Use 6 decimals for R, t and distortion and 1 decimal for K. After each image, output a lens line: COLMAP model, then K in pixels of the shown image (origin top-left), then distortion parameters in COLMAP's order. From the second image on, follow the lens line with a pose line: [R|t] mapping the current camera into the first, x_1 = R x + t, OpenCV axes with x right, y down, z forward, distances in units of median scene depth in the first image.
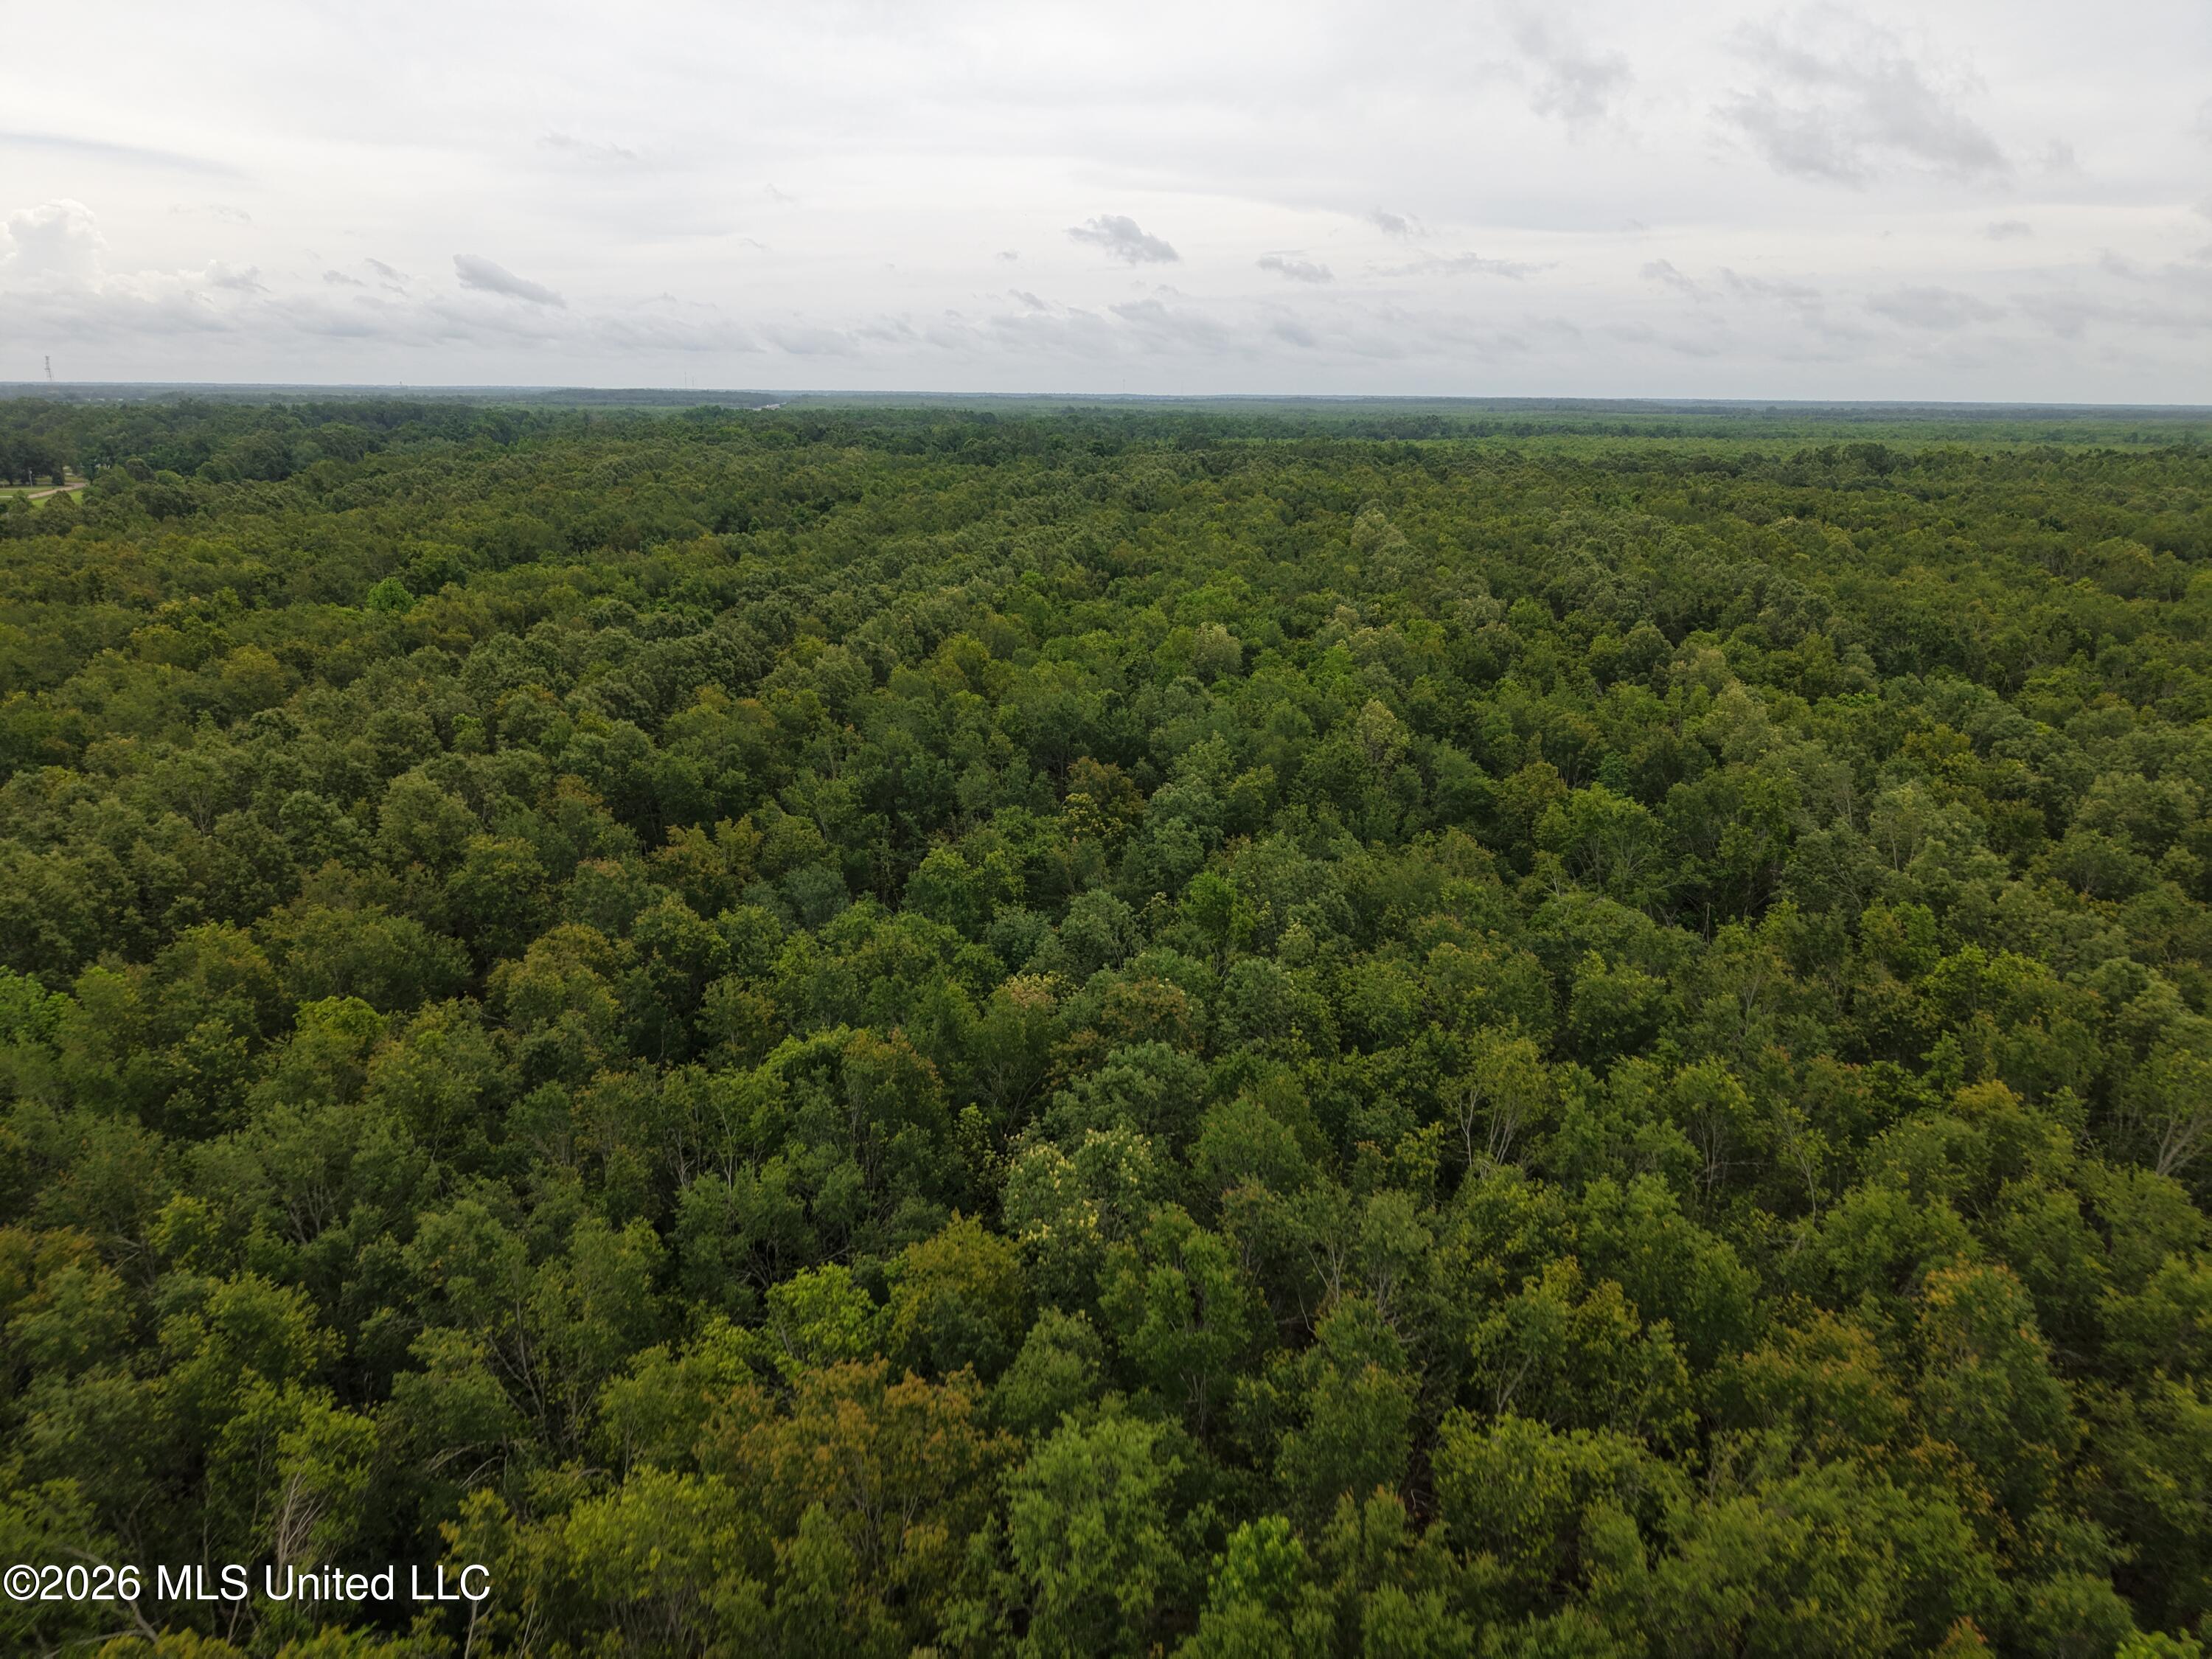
lens RADIAL K [[1490.1, 0, 1092.2], [0, 1490.1, 824.5], [0, 0, 1]] dist [0.010786, -0.011226]
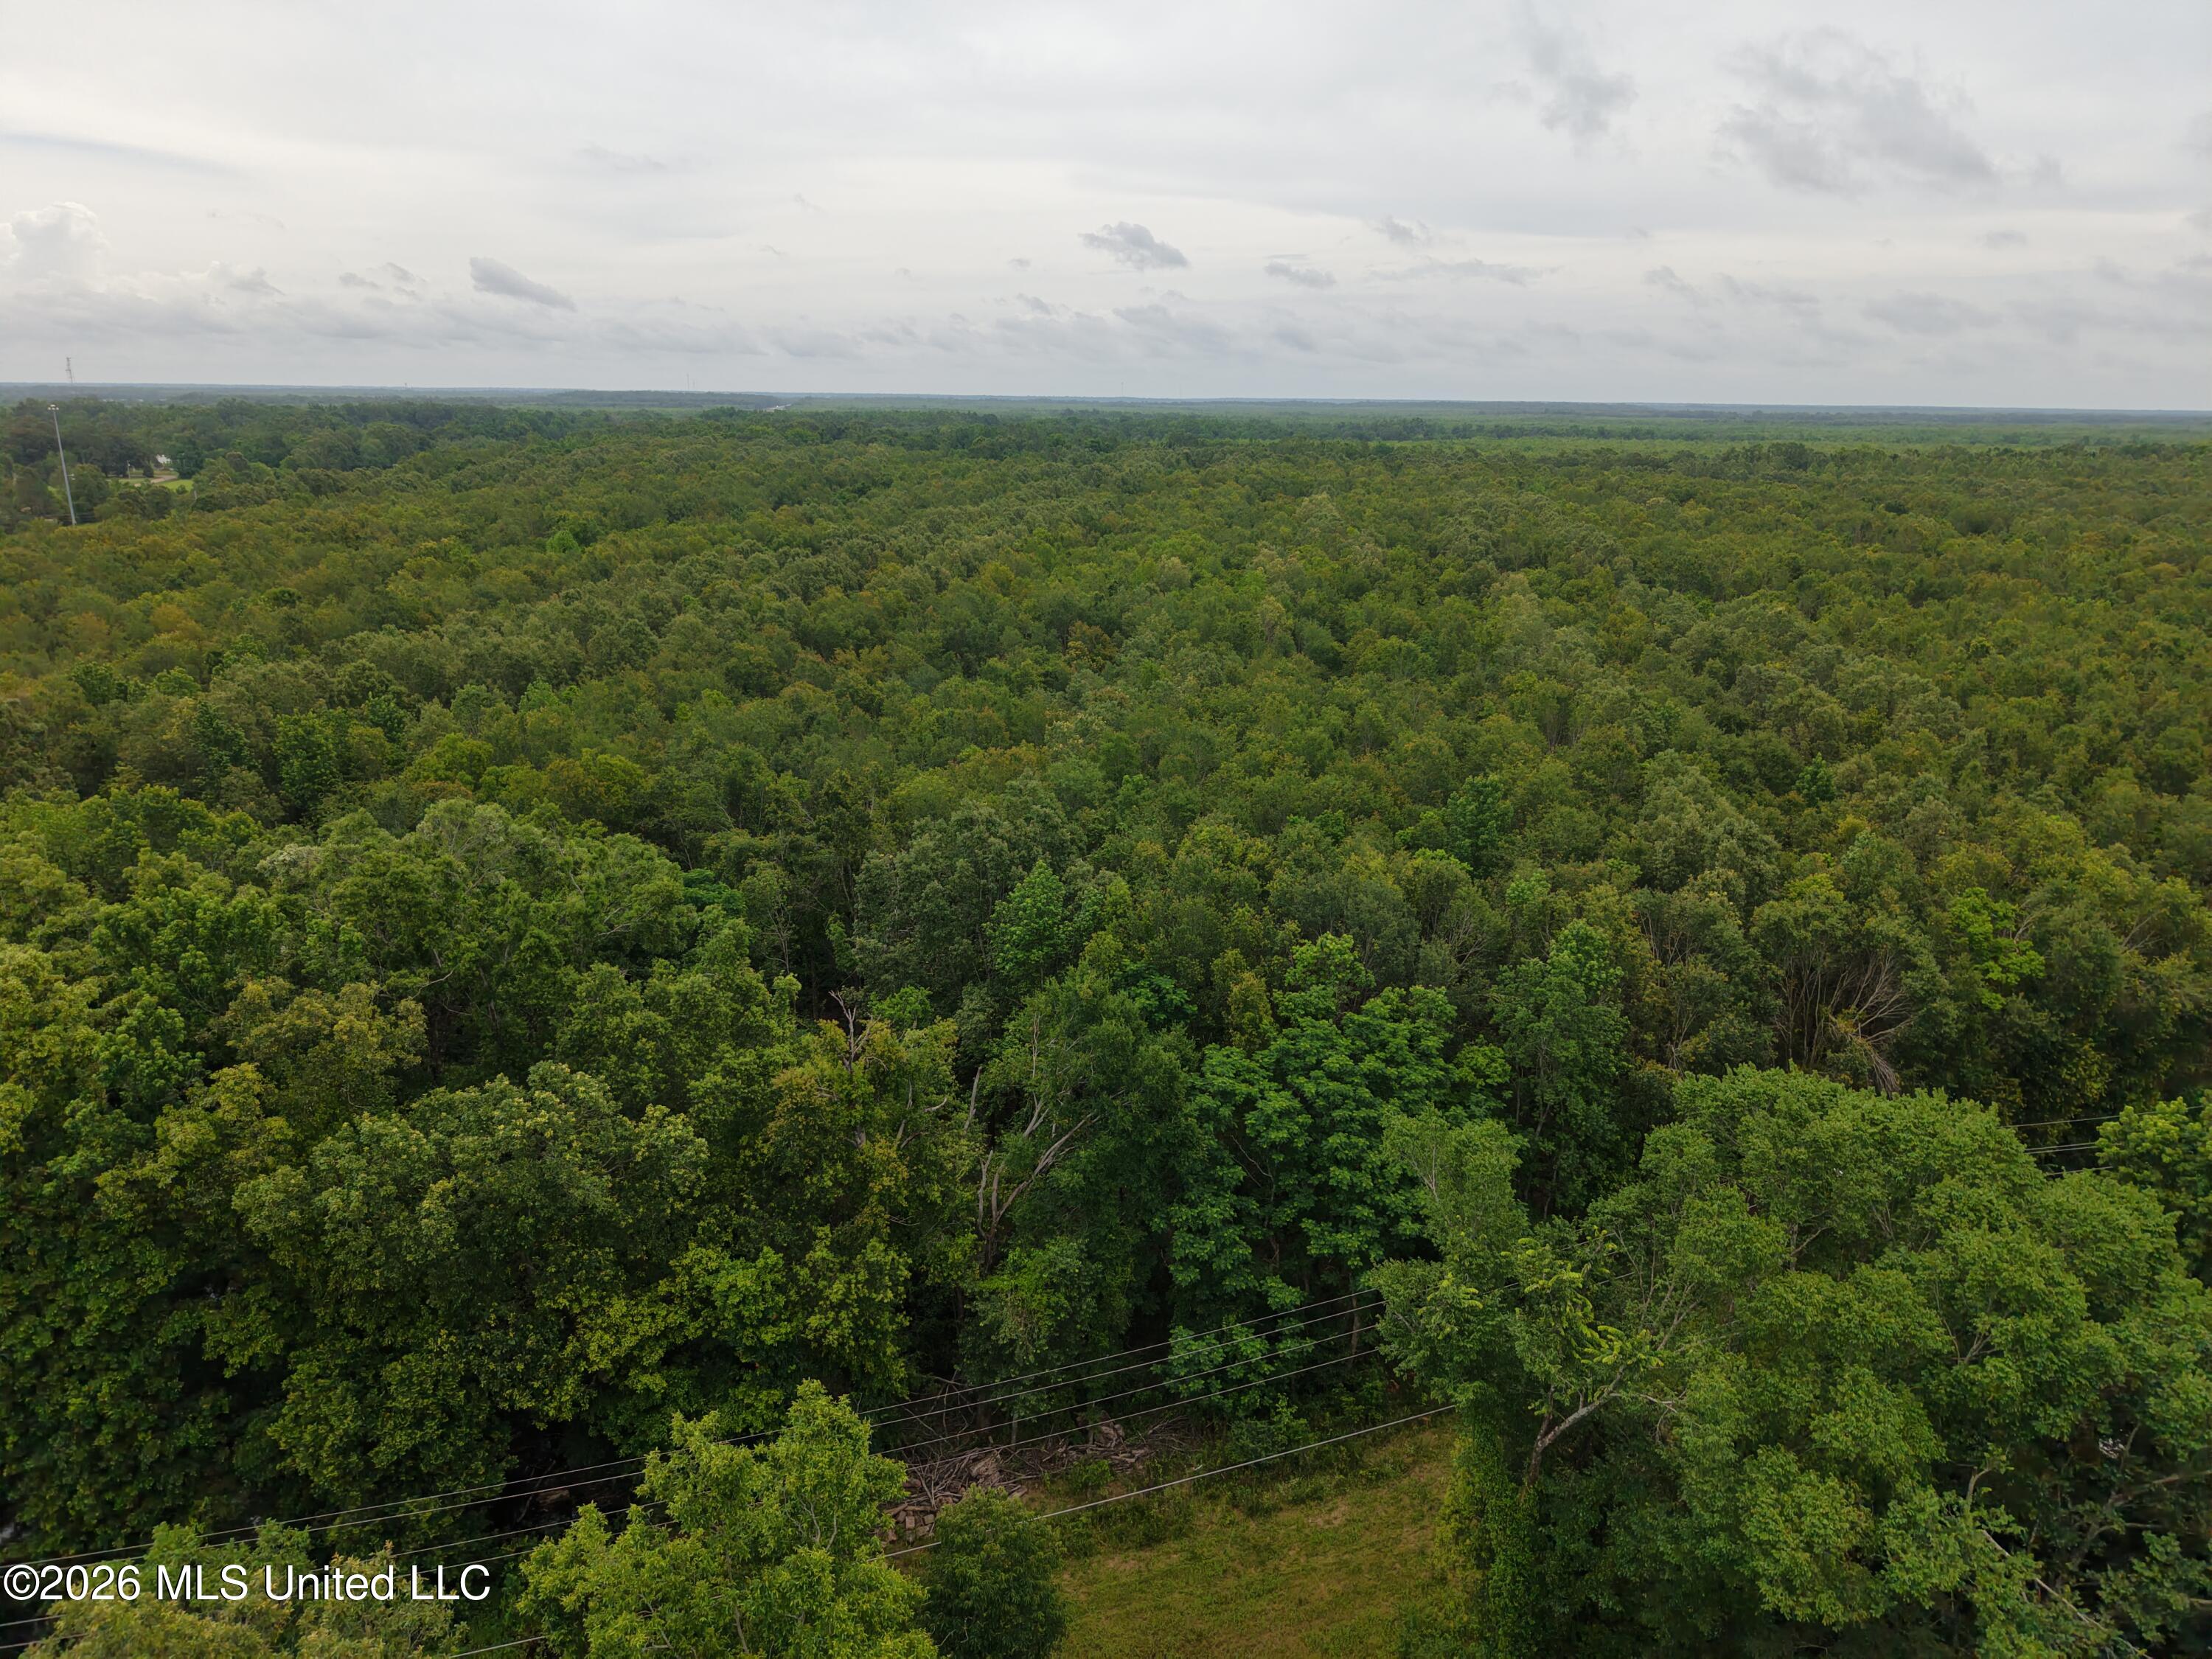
lens RADIAL K [[1490.1, 0, 1090.3], [0, 1490.1, 824.7], [0, 0, 1]] dist [0.010786, -0.011226]
pose [[0.999996, 0.002753, -0.000199, 0.001551], [-0.002754, 0.999995, -0.001708, 0.036919], [0.000194, 0.001708, 0.999999, -0.125678]]
